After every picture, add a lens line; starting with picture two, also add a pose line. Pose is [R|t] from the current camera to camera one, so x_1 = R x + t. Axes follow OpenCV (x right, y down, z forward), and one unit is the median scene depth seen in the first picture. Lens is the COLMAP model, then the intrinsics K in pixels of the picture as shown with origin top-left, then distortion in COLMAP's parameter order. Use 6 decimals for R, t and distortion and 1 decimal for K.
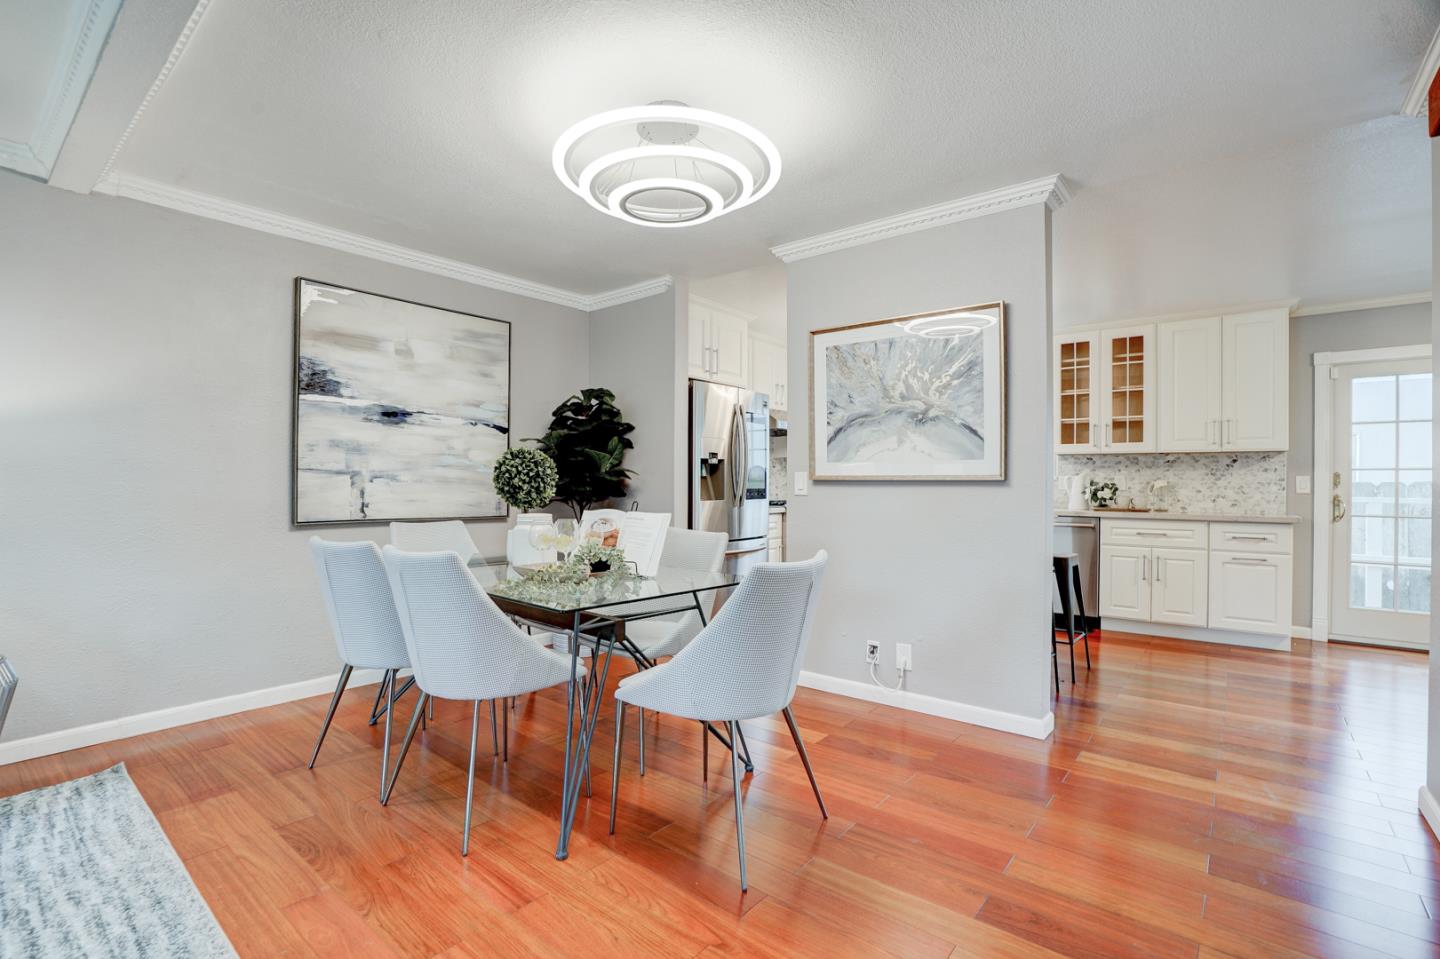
lens RADIAL K [[667.9, 0, 709.3], [0, 667.9, 482.8], [0, 0, 1]] dist [-0.055758, 0.018421]
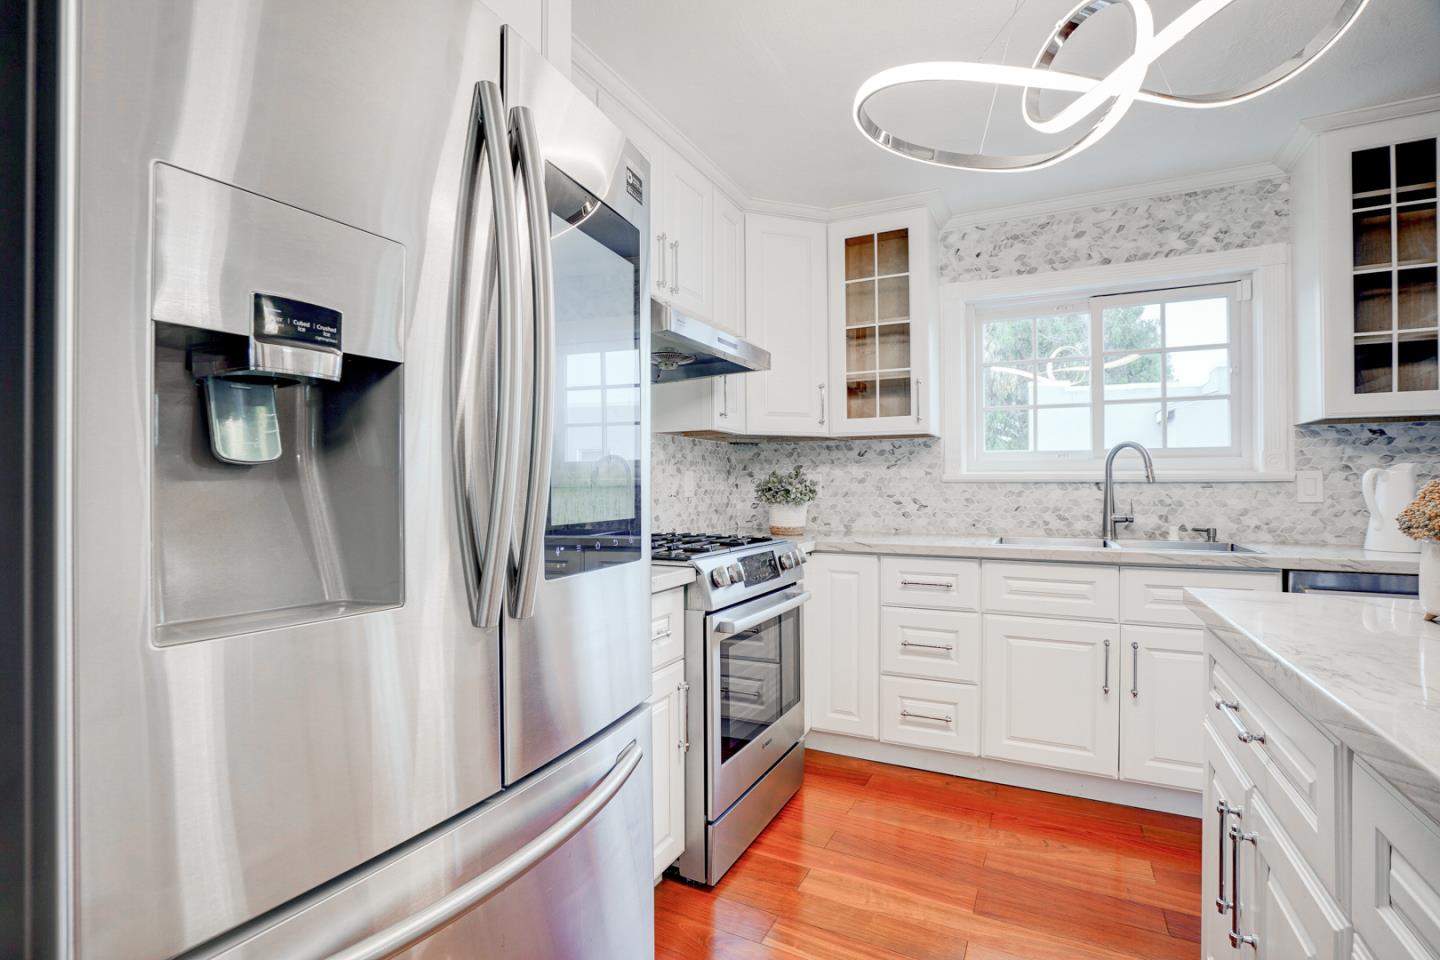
lens RADIAL K [[667.9, 0, 709.3], [0, 667.9, 483.3], [0, 0, 1]] dist [-0.055758, 0.018421]
pose [[0.981251, -0.005308, 0.192660, 0.062122], [0.007297, 0.999927, -0.009617, -0.001342], [-0.192595, 0.010842, 0.981218, 0.747063]]
